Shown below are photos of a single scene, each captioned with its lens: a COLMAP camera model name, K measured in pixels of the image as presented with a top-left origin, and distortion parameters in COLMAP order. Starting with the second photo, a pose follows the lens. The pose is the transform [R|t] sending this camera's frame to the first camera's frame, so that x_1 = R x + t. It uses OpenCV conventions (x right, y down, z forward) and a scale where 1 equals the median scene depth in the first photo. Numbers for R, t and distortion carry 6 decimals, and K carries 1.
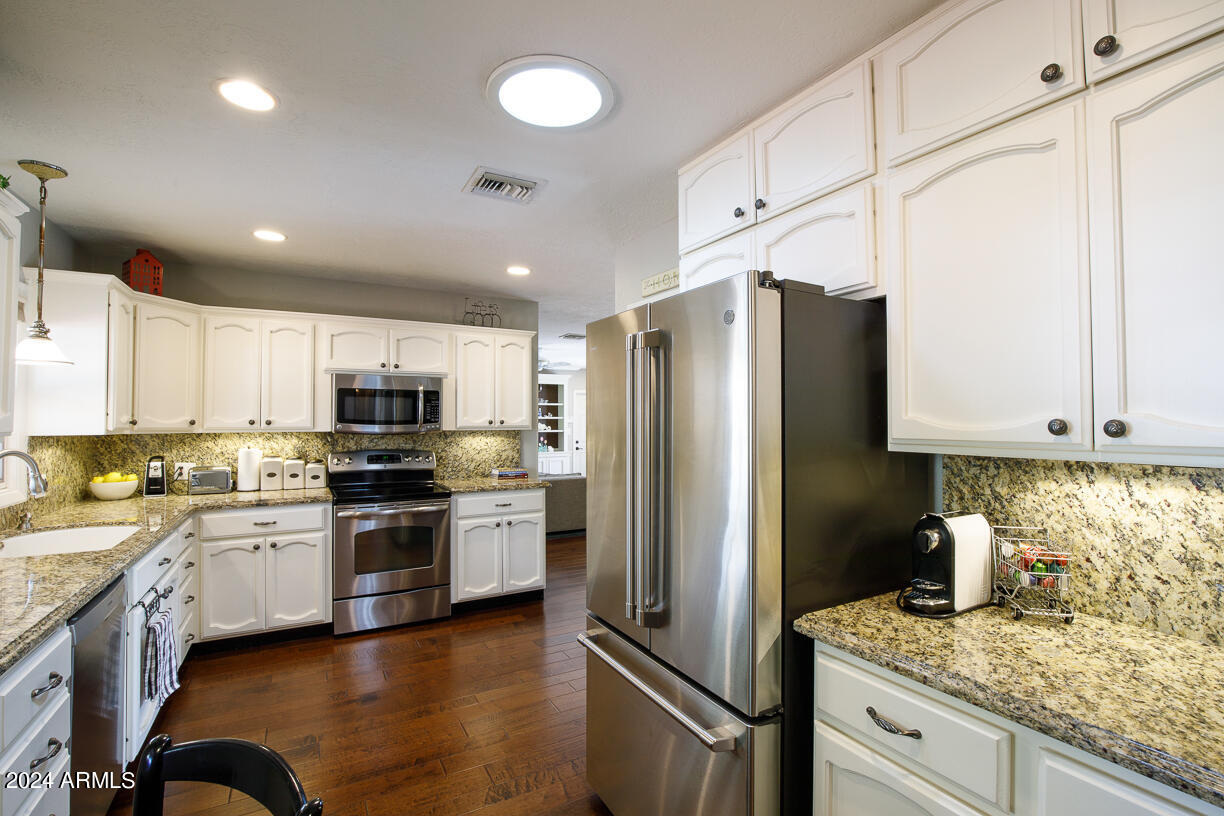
lens RADIAL K [[547.2, 0, 614.8], [0, 547.2, 409.6], [0, 0, 1]] dist [-0.038350, 0.006562]
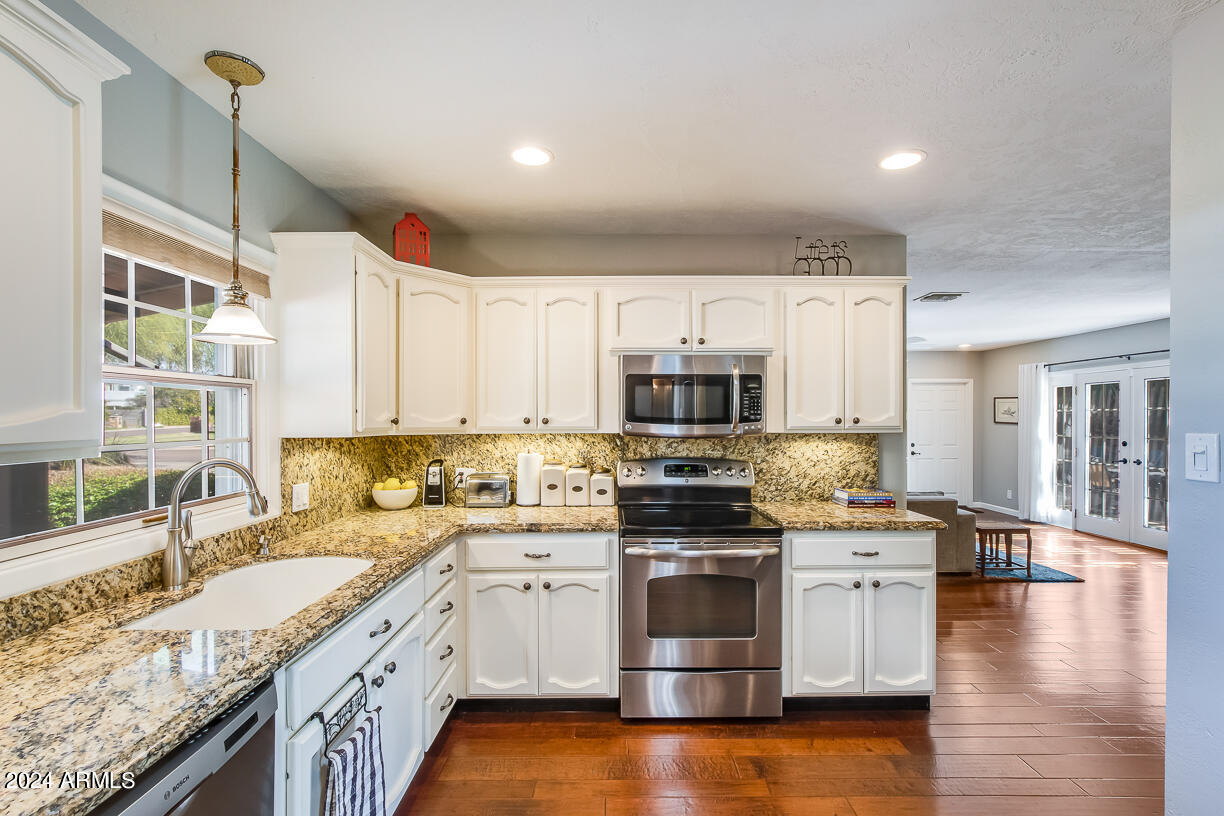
lens RADIAL K [[547.2, 0, 619.9], [0, 547.2, 422.7], [0, 0, 1]] dist [-0.038350, 0.006562]
pose [[0.871164, 0.003867, -0.490977, -0.157131], [0.010325, 0.999604, 0.026193, 0.006508], [0.490884, -0.027887, 0.870778, 0.354201]]
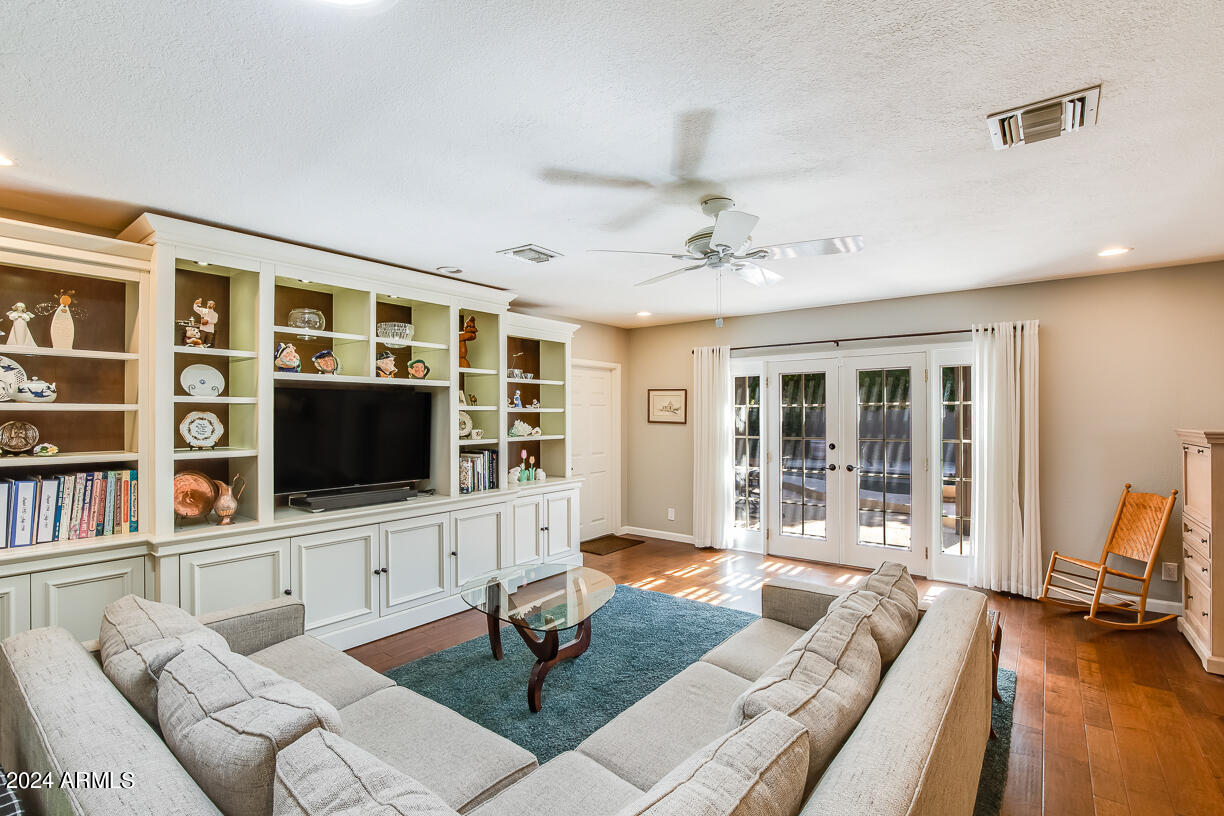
lens RADIAL K [[547.2, 0, 606.5], [0, 547.2, 408.8], [0, 0, 1]] dist [-0.038350, 0.006562]
pose [[0.930710, 0.003946, 0.365737, -2.383974], [-0.005799, 0.999975, 0.003969, 0.120406], [-0.365712, -0.005815, 0.930710, 5.321979]]
